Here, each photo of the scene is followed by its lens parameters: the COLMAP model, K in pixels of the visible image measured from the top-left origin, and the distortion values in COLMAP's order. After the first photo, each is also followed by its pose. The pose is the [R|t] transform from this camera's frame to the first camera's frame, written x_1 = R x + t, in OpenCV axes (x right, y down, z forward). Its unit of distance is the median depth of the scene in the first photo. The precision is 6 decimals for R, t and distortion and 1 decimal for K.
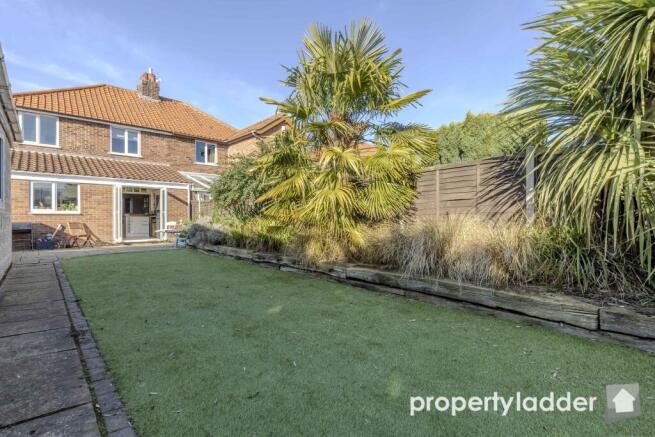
lens RADIAL K [[309.3, 0, 328.6], [0, 309.3, 221.7], [0, 0, 1]] dist [-0.000539, -0.001780]
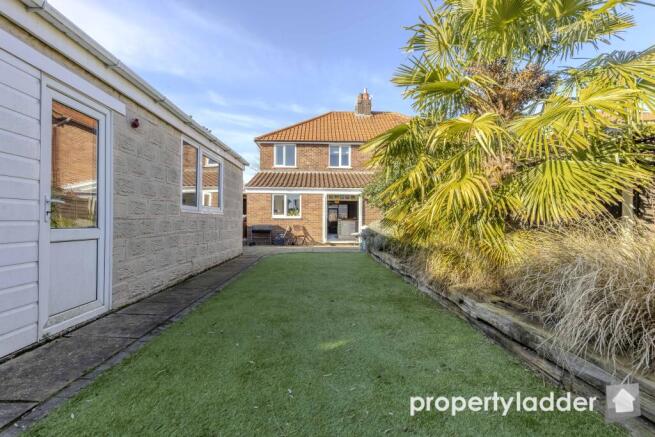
lens RADIAL K [[309.3, 0, 328.6], [0, 309.3, 221.7], [0, 0, 1]] dist [-0.000539, -0.001780]
pose [[0.760682, 0.004280, -0.649110, 0.095861], [-0.013296, 0.999871, -0.008989, -0.002408], [0.648988, 0.015468, 0.760641, 0.130372]]
